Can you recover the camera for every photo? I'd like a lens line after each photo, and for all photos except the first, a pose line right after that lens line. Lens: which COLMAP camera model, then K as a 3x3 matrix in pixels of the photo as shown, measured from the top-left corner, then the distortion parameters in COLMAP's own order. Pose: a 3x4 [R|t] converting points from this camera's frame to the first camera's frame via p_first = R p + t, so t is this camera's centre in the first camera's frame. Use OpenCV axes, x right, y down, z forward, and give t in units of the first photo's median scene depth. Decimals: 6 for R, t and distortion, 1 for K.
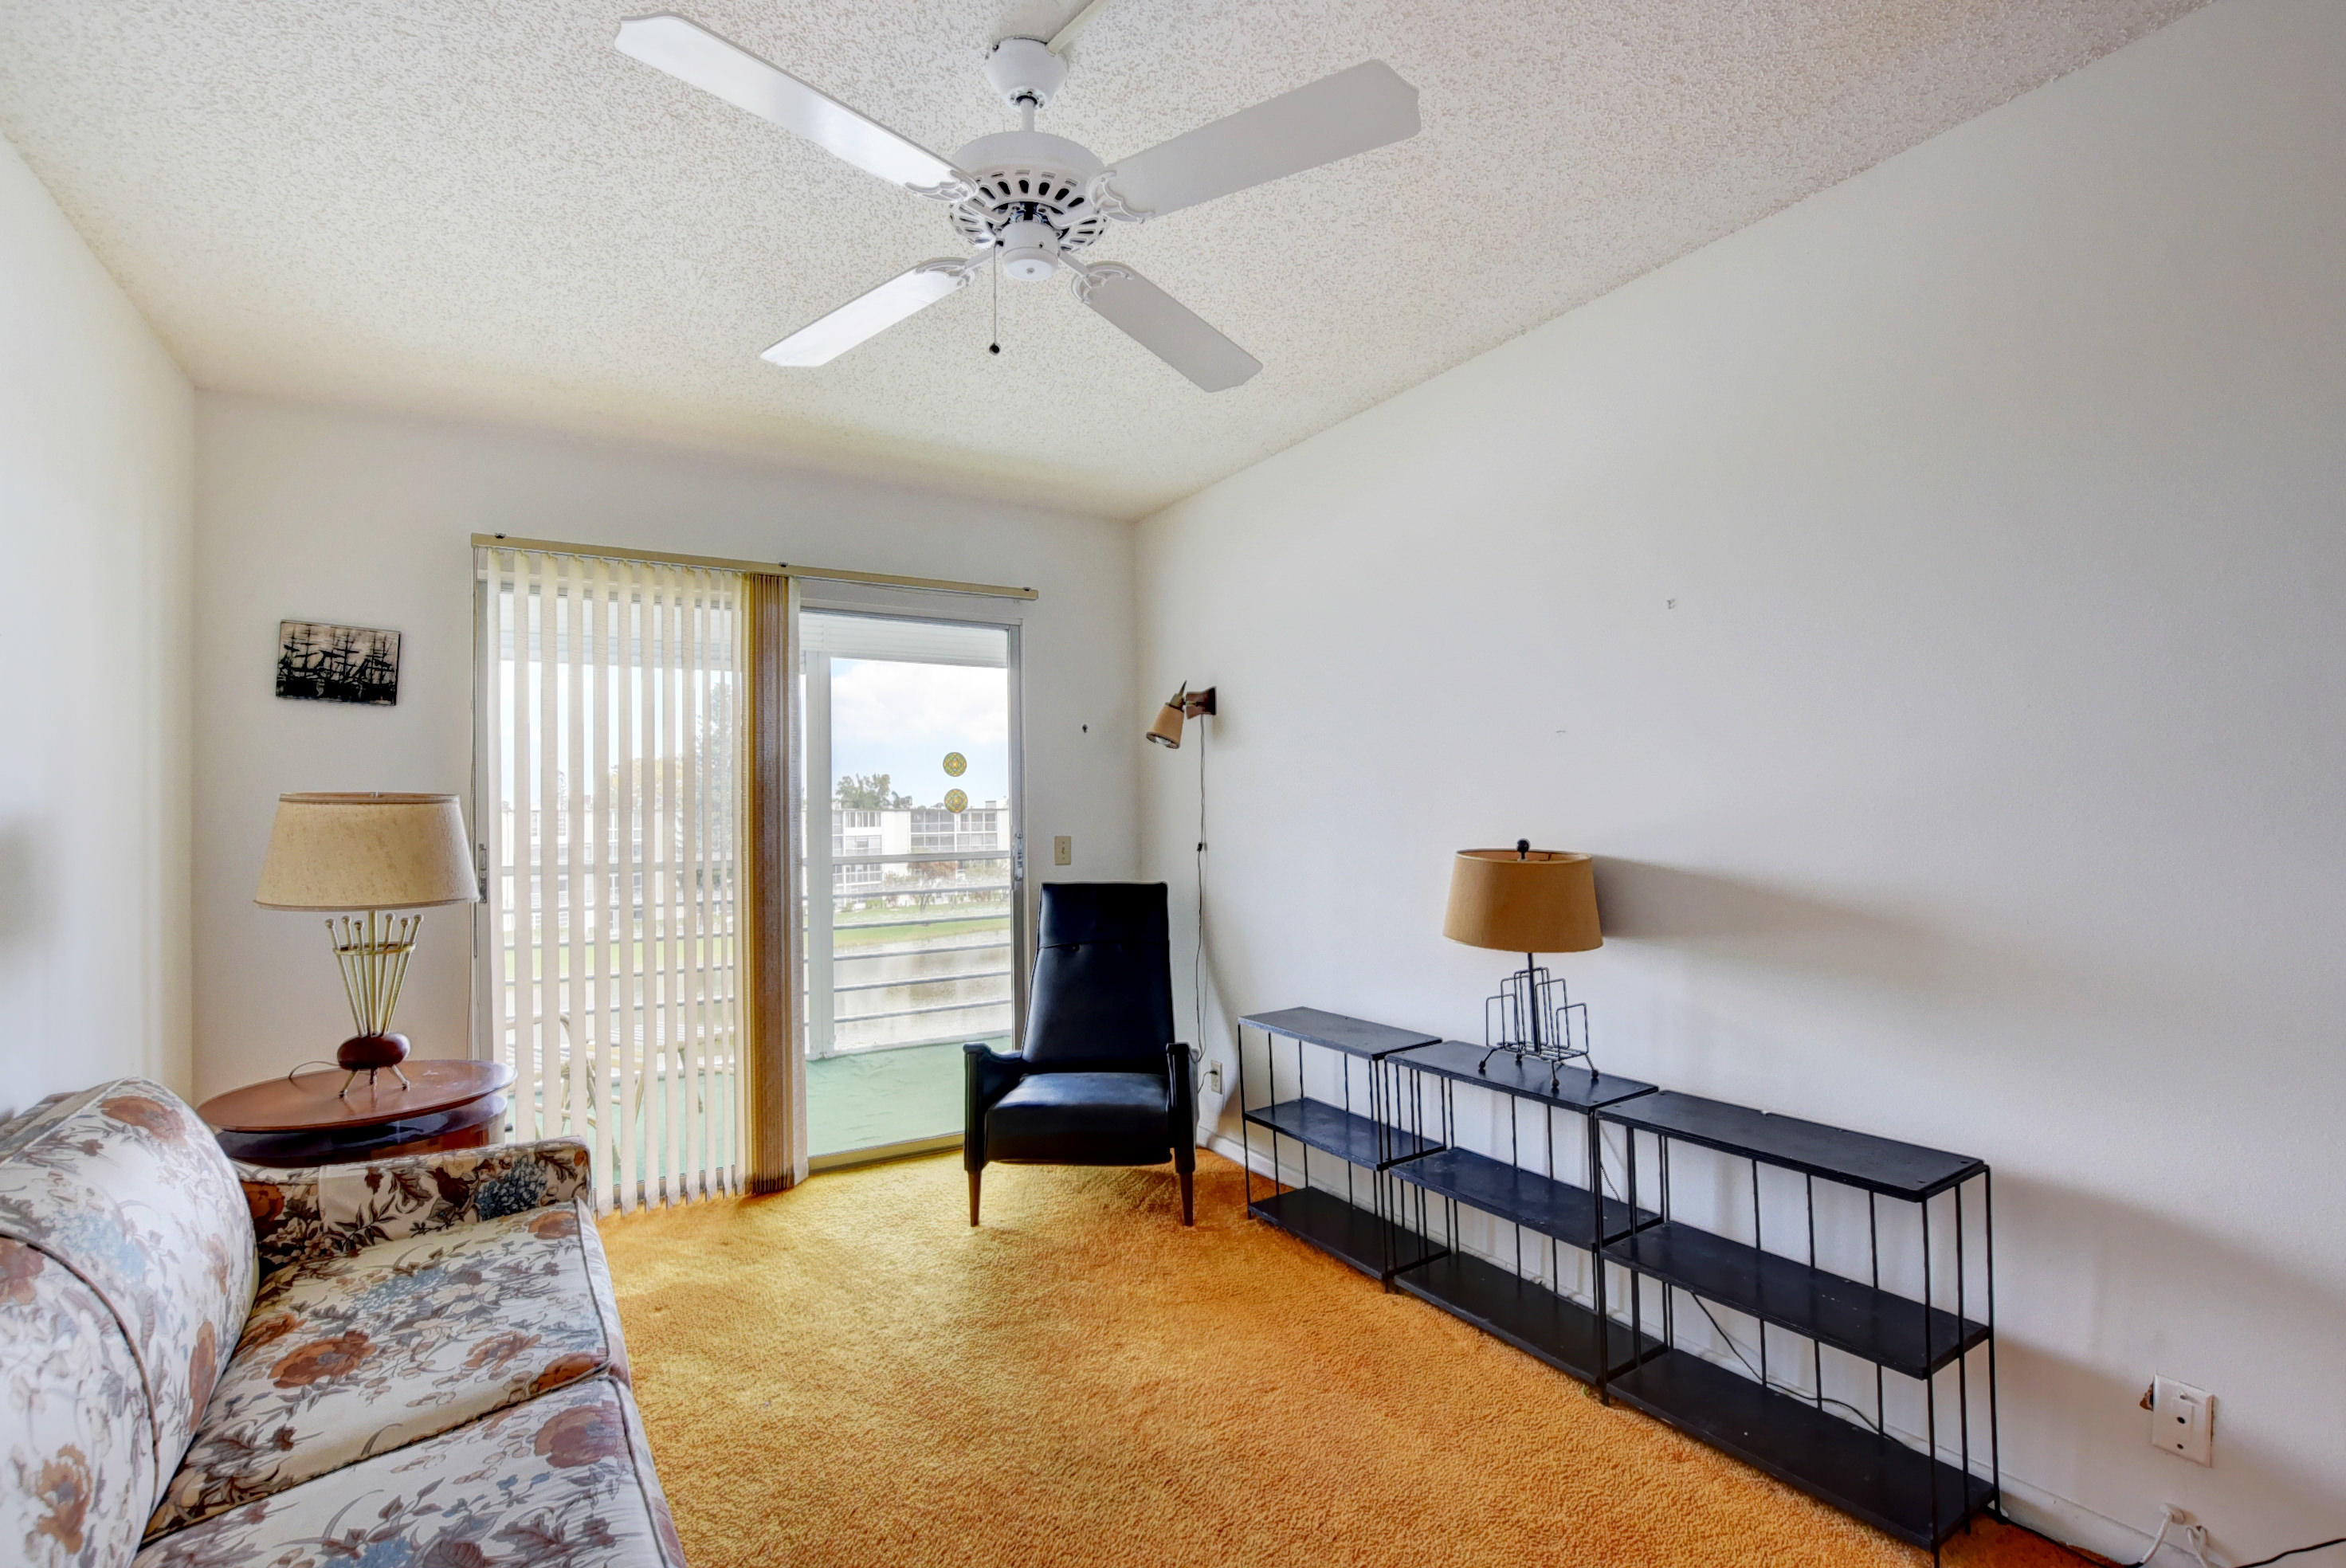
lens RADIAL K [[1072.0, 0, 1177.7], [0, 1072.0, 791.0], [0, 0, 1]] dist [-0.030294, 0.000039]
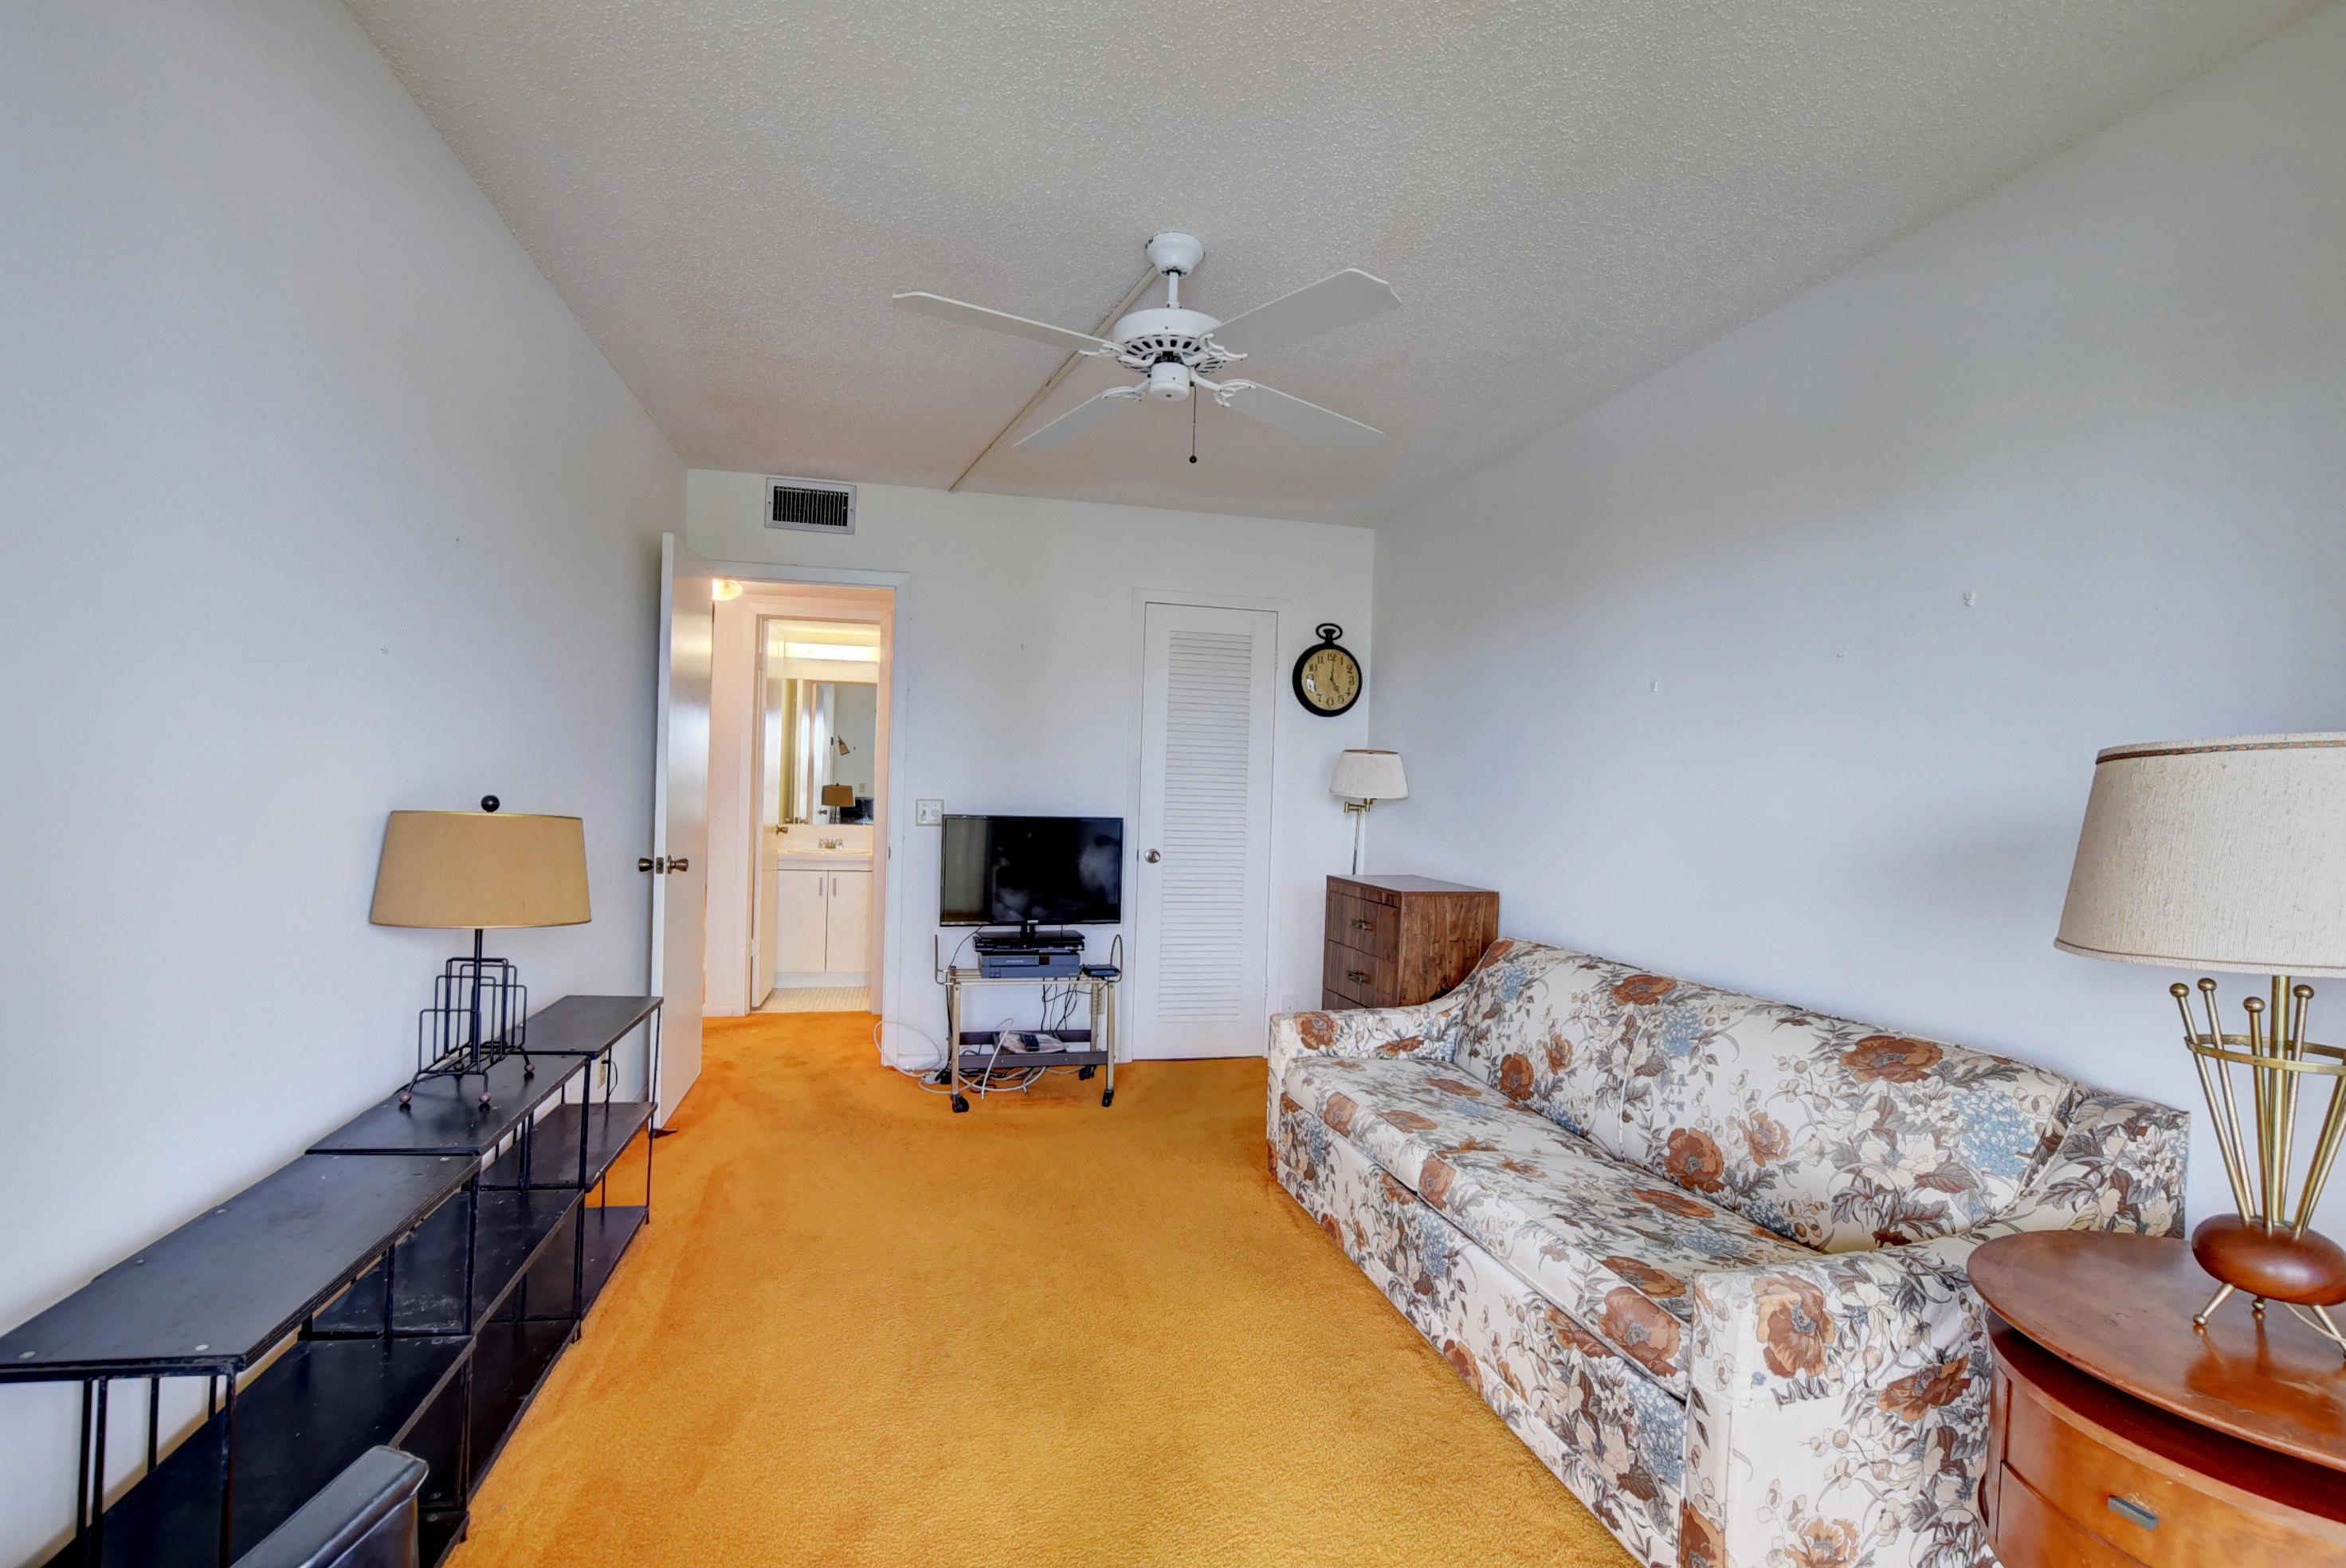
lens RADIAL K [[1072.0, 0, 1177.7], [0, 1072.0, 791.0], [0, 0, 1]] dist [-0.030294, 0.000039]
pose [[-0.949129, -0.006742, 0.314815, -0.595688], [-0.016705, 0.999441, -0.028960, 0.069787], [-0.314444, -0.032745, -0.948711, 2.286658]]
